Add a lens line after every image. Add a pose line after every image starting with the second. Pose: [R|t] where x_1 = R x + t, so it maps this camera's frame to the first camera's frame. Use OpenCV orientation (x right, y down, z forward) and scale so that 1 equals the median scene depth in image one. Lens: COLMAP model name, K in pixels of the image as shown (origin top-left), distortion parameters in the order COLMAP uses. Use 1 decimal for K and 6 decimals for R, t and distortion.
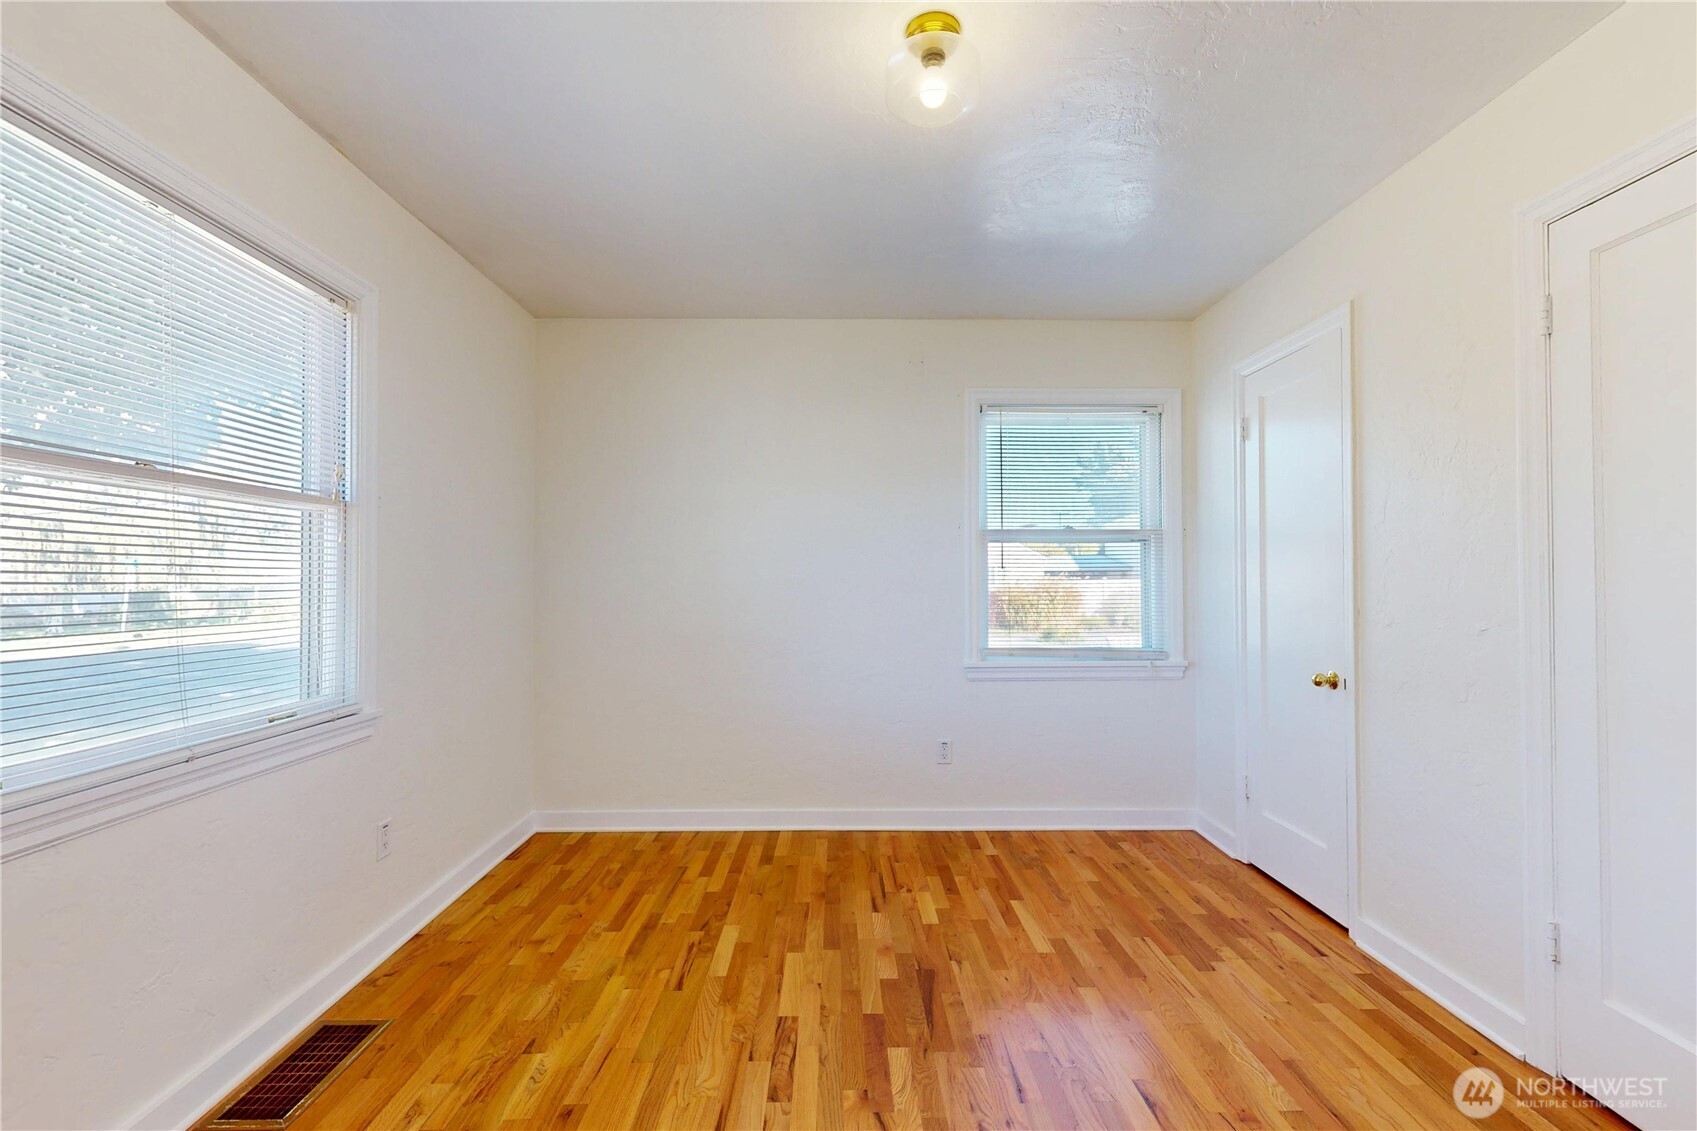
lens RADIAL K [[734.4, 0, 848.5], [0, 734.4, 565.5], [0, 0, 1]] dist [-0.000361, -0.000227]
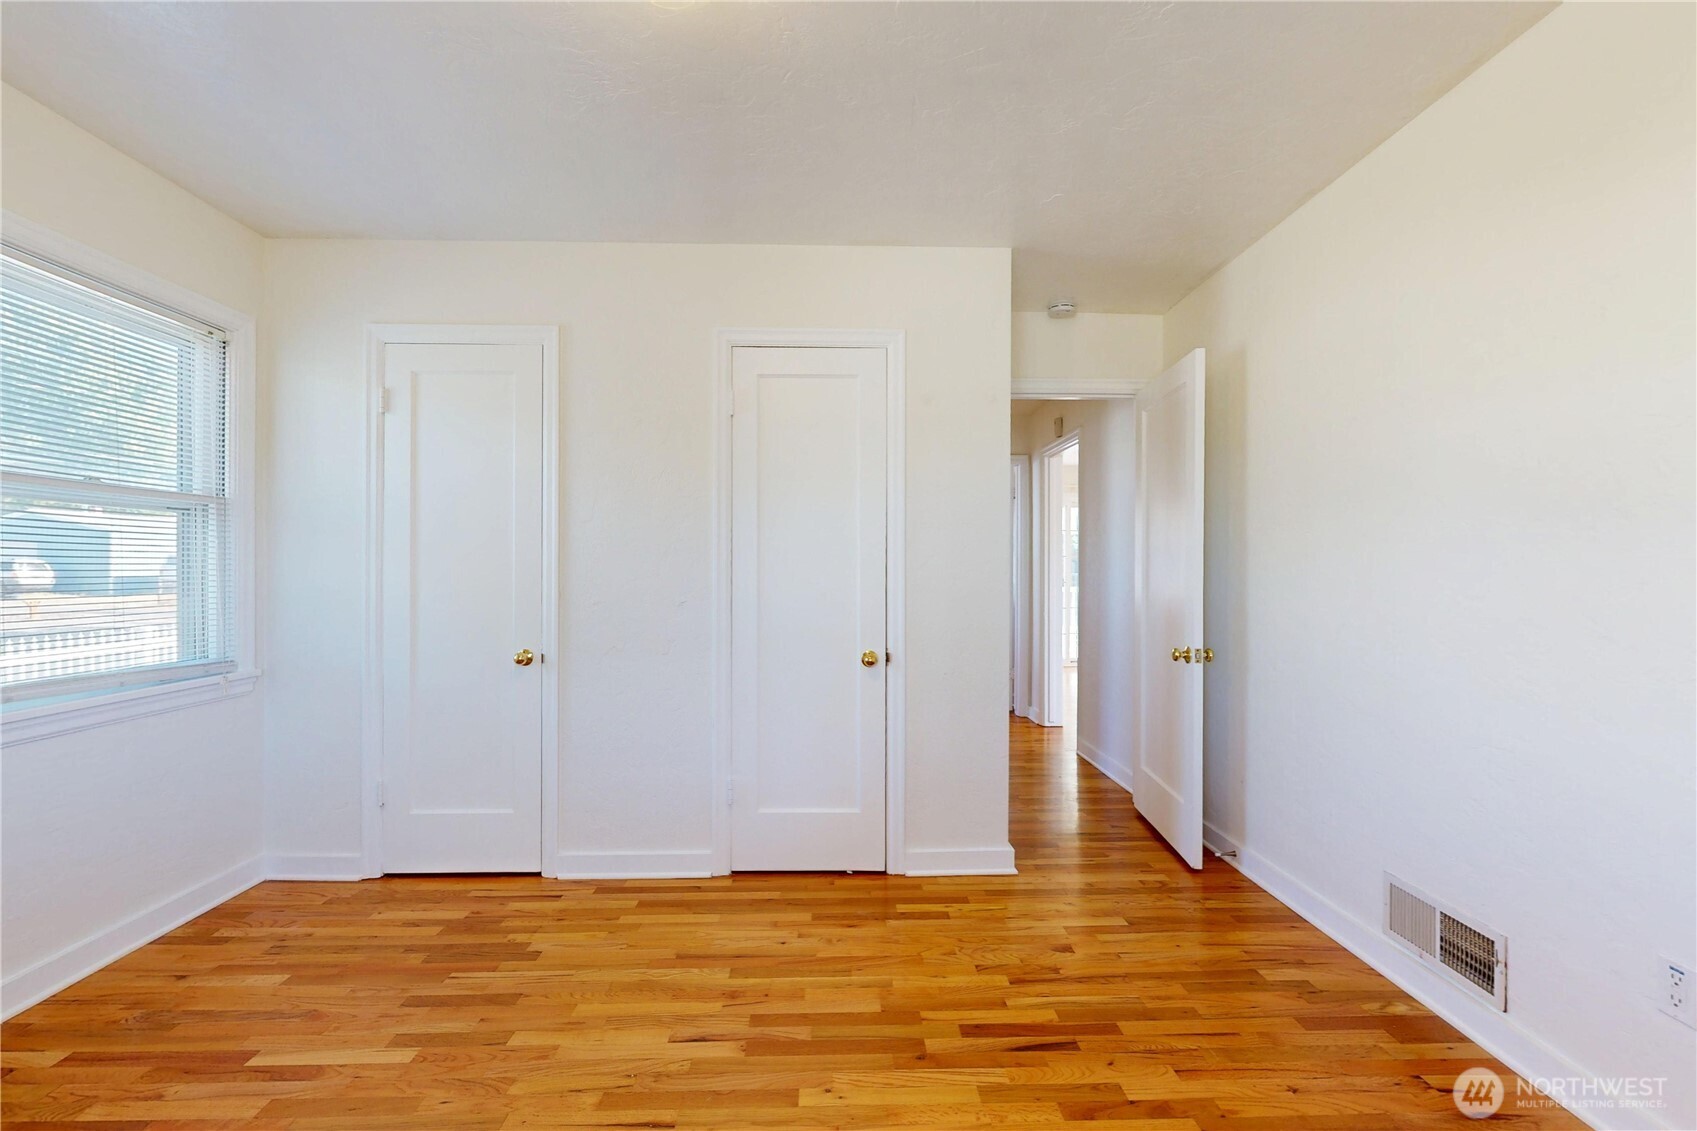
lens RADIAL K [[734.4, 0, 848.5], [0, 734.4, 565.5], [0, 0, 1]] dist [-0.000361, -0.000227]
pose [[-0.008910, 0.008019, 0.999928, -0.420907], [-0.023211, 0.999697, -0.008224, 0.014450], [-0.999691, -0.023282, -0.008721, 0.483727]]
